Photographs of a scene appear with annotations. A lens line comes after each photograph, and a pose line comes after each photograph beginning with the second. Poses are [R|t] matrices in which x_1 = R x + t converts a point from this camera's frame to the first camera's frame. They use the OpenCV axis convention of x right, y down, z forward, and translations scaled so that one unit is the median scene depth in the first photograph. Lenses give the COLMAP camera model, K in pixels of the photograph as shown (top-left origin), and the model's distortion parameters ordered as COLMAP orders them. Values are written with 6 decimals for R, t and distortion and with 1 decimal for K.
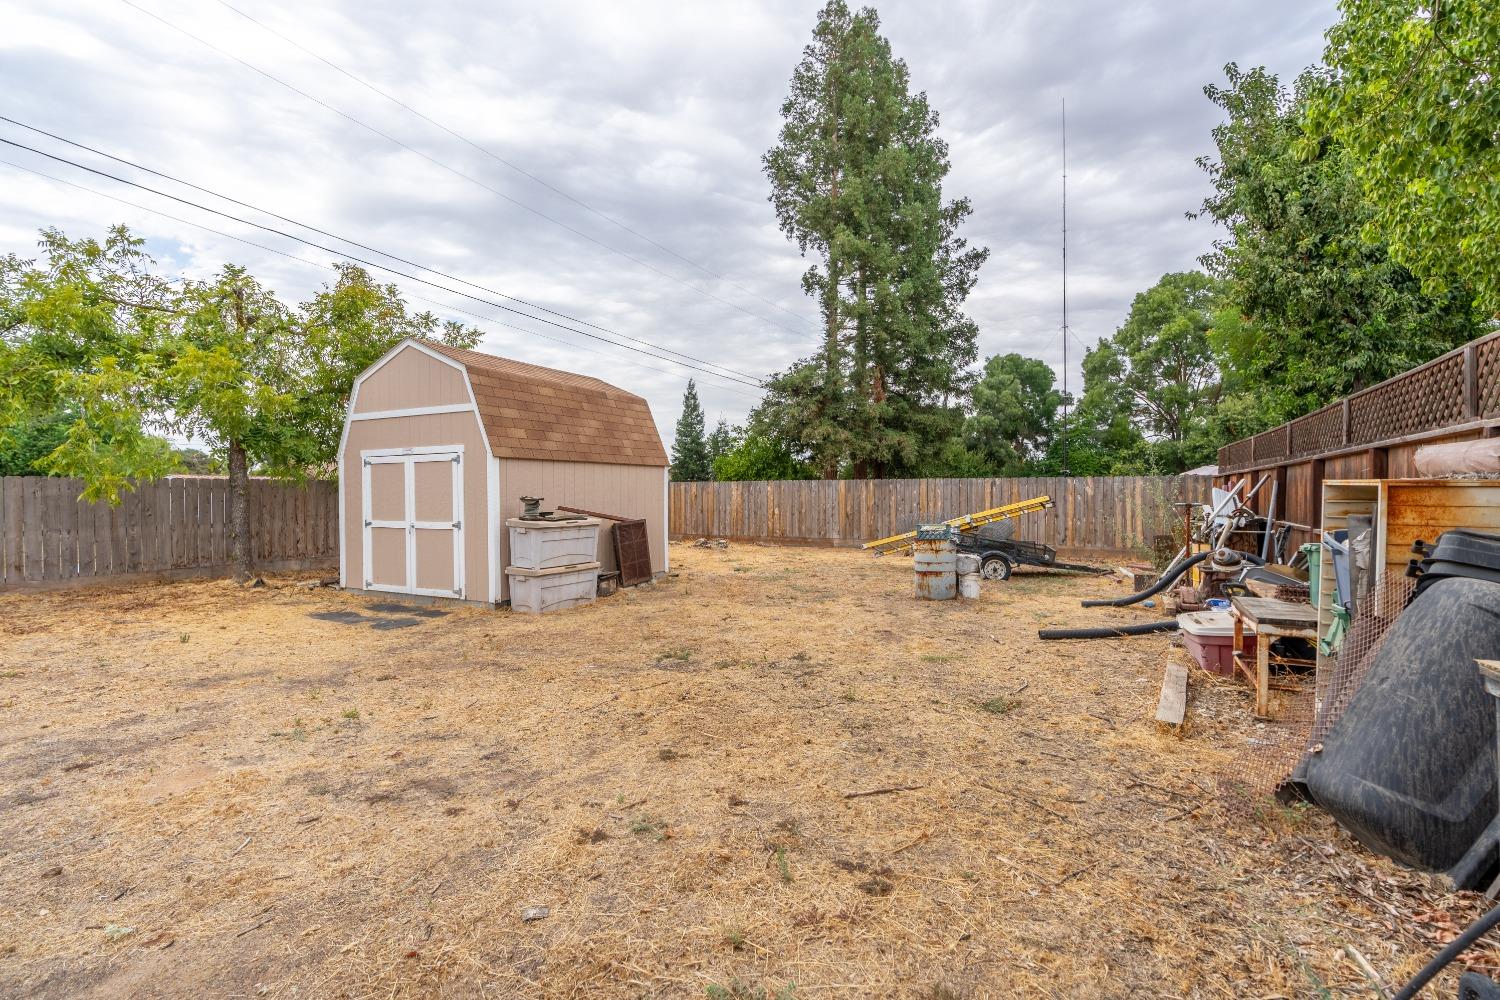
lens RADIAL K [[678.0, 0, 748.5], [0, 678.0, 500.7], [0, 0, 1]] dist [-0.007471, 0.002661]
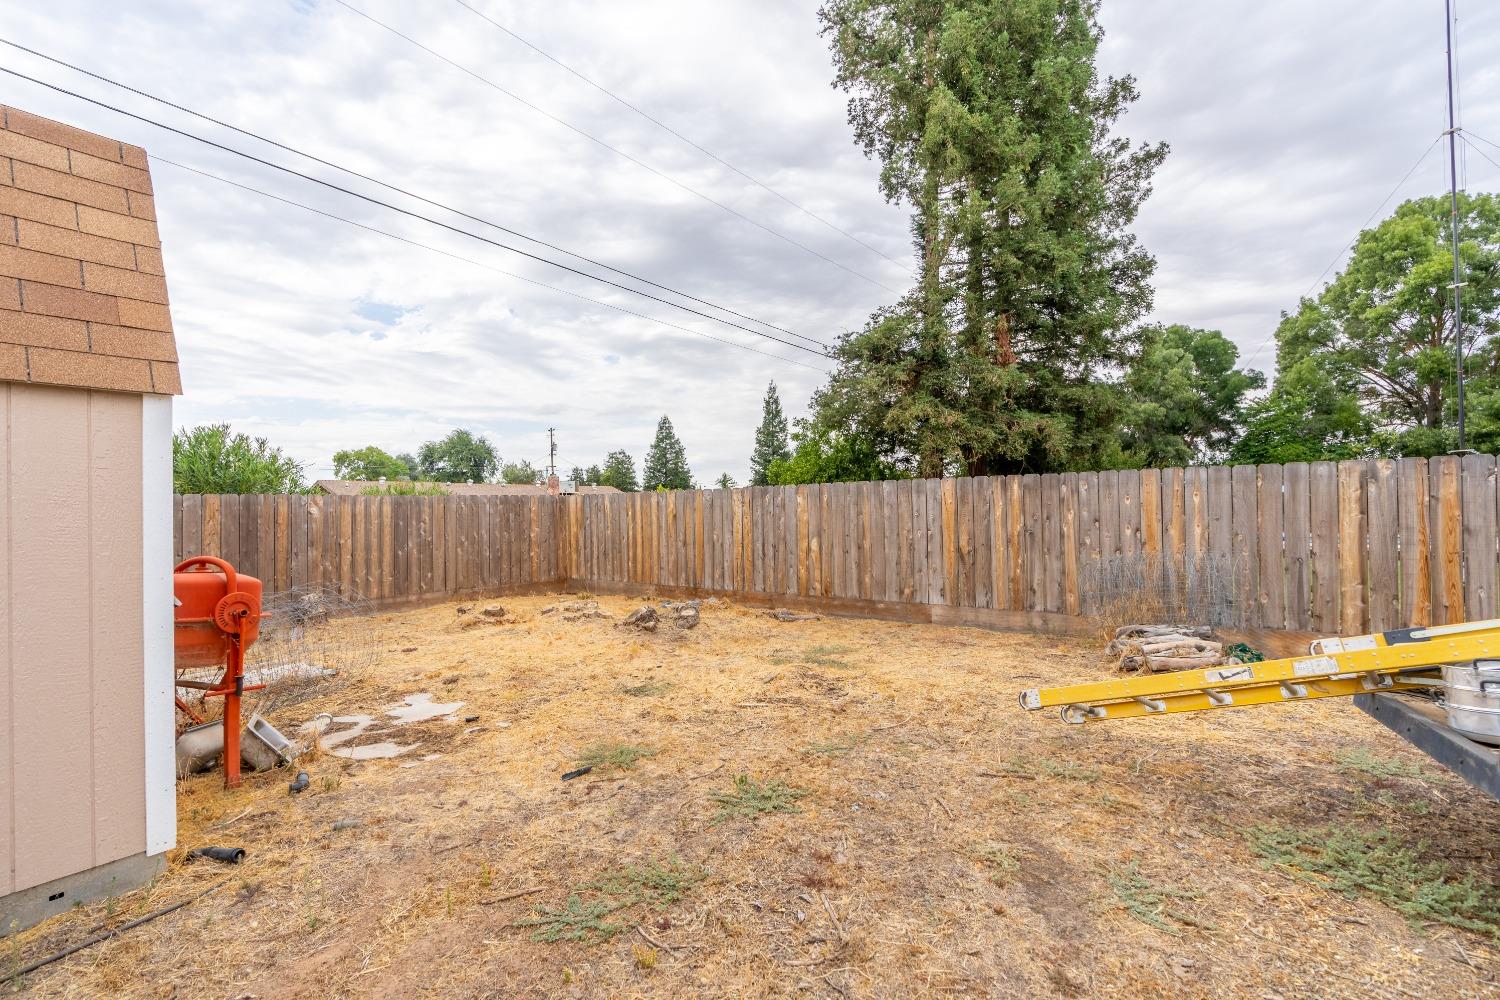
lens RADIAL K [[678.0, 0, 753.5], [0, 678.0, 500.7], [0, 0, 1]] dist [-0.007471, 0.002661]
pose [[0.988946, -0.014517, -0.147567, 0.041564], [0.010580, 0.999568, -0.027431, -0.002233], [0.147901, 0.025567, 0.988672, 0.290209]]
